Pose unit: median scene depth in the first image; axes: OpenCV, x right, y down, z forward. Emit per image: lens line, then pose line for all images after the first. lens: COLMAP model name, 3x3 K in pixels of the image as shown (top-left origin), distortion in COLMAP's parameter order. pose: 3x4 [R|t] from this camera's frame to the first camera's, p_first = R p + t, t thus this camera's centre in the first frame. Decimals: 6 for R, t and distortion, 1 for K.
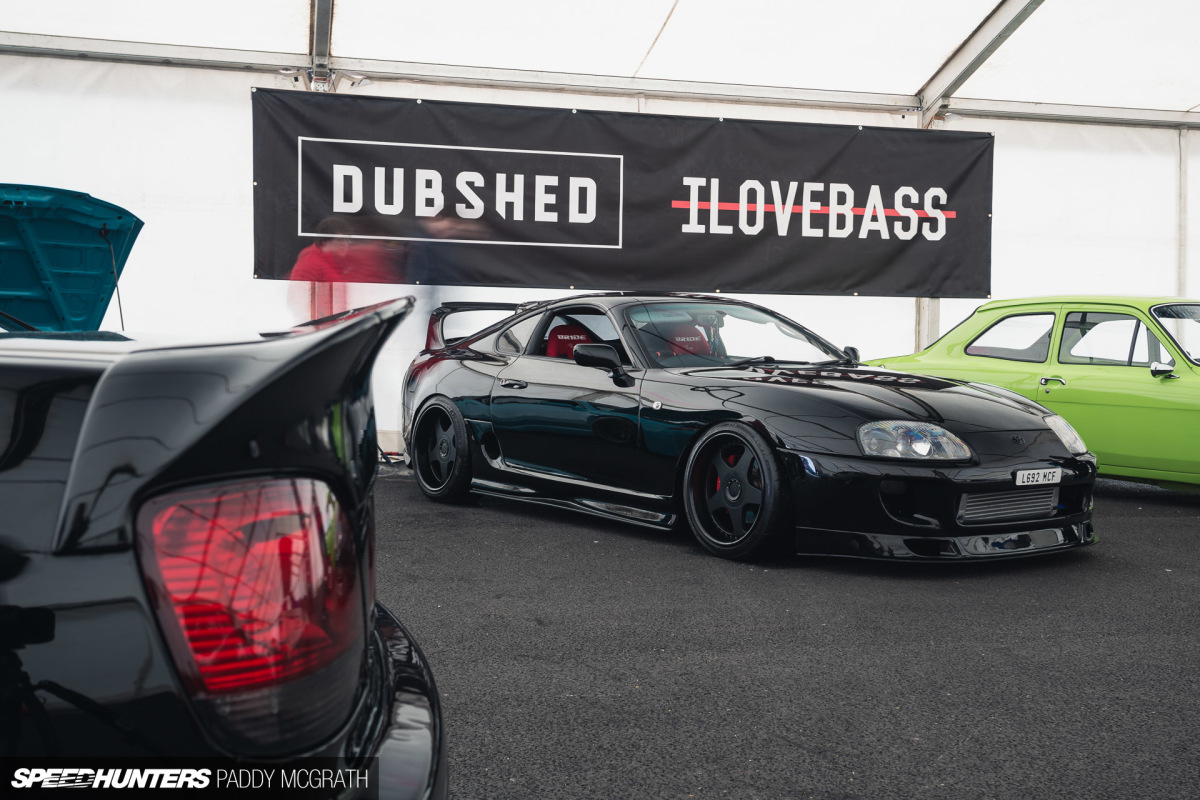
lens RADIAL K [[1408.4, 0, 600.2], [0, 1408.4, 399.7], [0, 0, 1]] dist [-0.017895, 0.000000]
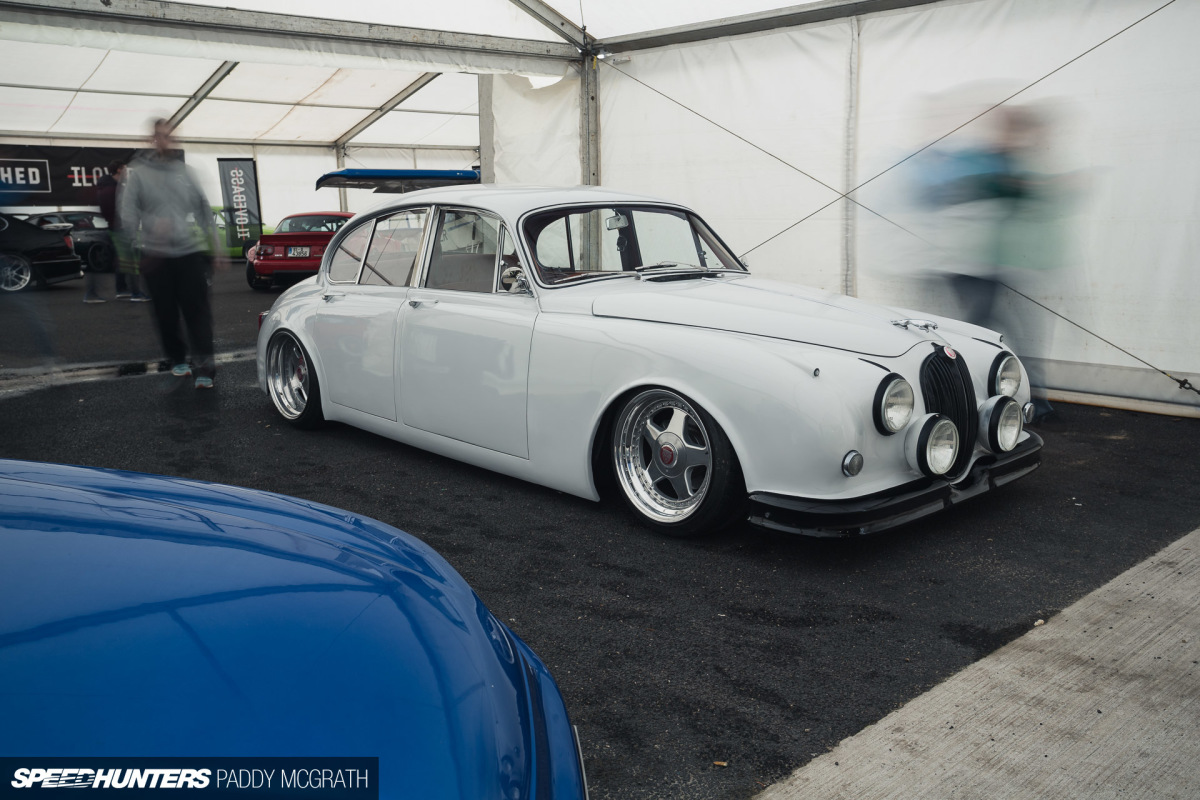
lens RADIAL K [[1049.0, 0, 602.4], [0, 1049.0, 398.9], [0, 0, 1]] dist [0.017162, 0.008999]
pose [[0.859384, -0.119864, 0.497083, -0.144842], [0.051447, 0.987472, 0.149169, 0.051094], [-0.508736, -0.102620, 0.854785, -1.543915]]
